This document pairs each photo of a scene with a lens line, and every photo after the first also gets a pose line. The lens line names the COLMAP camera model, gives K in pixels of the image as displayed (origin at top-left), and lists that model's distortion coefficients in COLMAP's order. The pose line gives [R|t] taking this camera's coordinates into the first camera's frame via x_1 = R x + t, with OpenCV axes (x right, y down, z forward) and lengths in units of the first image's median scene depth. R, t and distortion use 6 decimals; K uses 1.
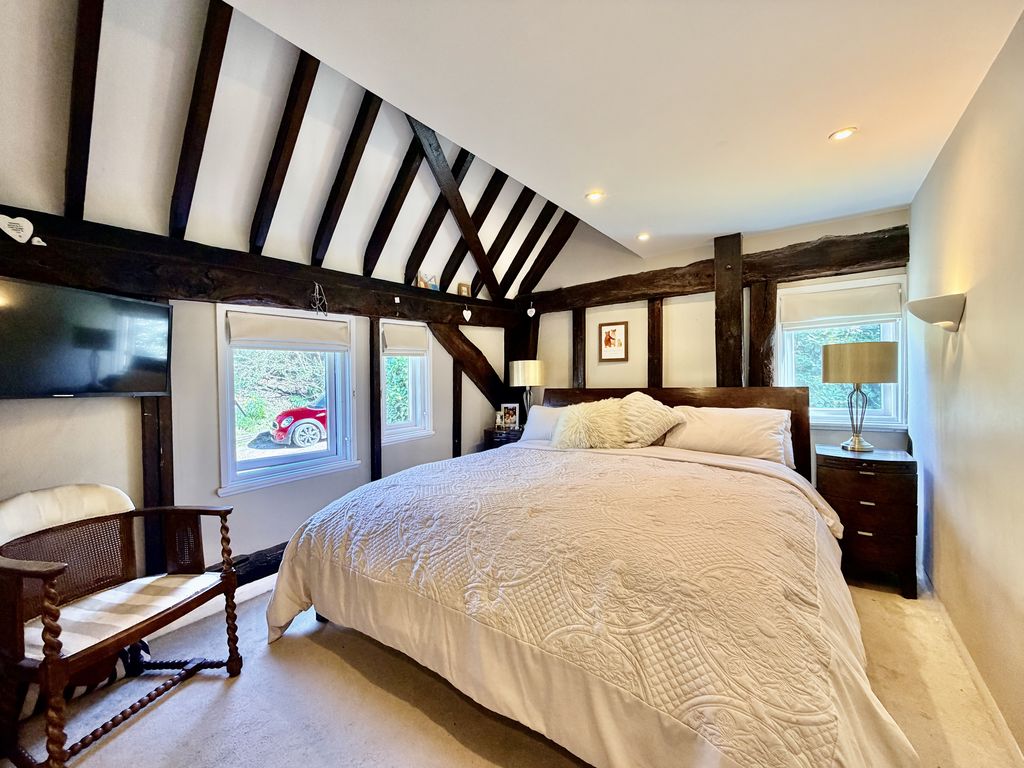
lens RADIAL K [[409.5, 0, 512.0], [0, 409.5, 383.0], [0, 0, 1]] dist [0.005908, -0.000701]
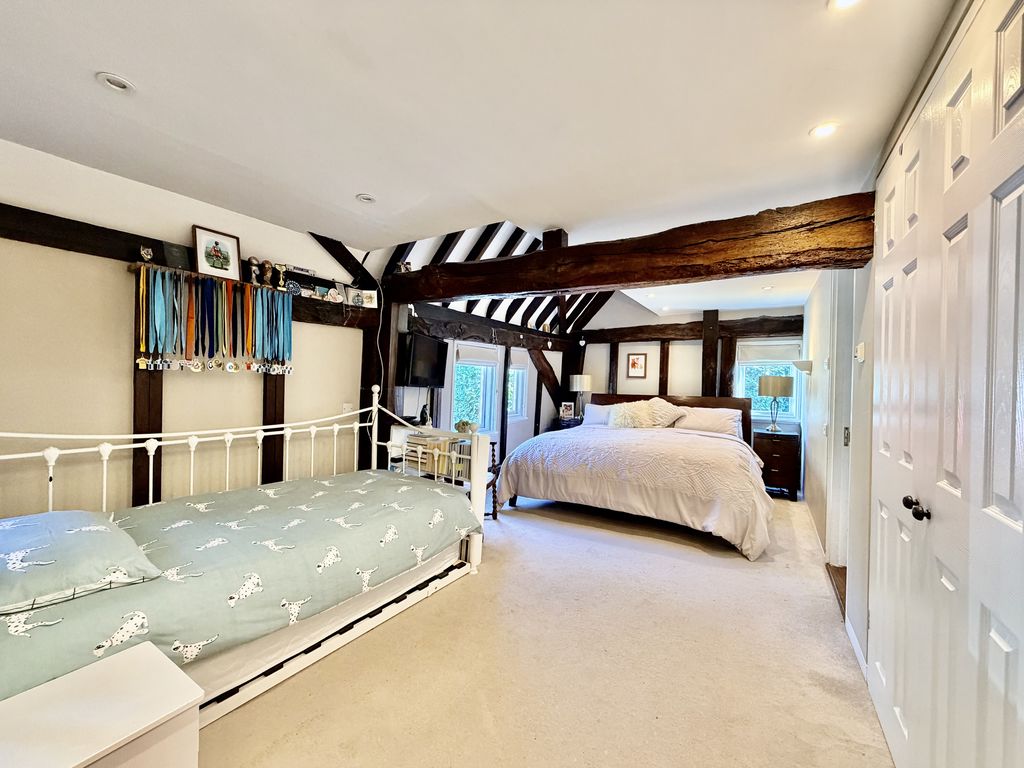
lens RADIAL K [[409.5, 0, 511.1], [0, 409.5, 383.7], [0, 0, 1]] dist [0.005908, -0.000701]
pose [[0.995158, 0.043783, 0.087995, -0.434180], [-0.042533, 0.998967, -0.016021, 0.017496], [-0.088606, 0.012201, 0.995992, -0.621764]]
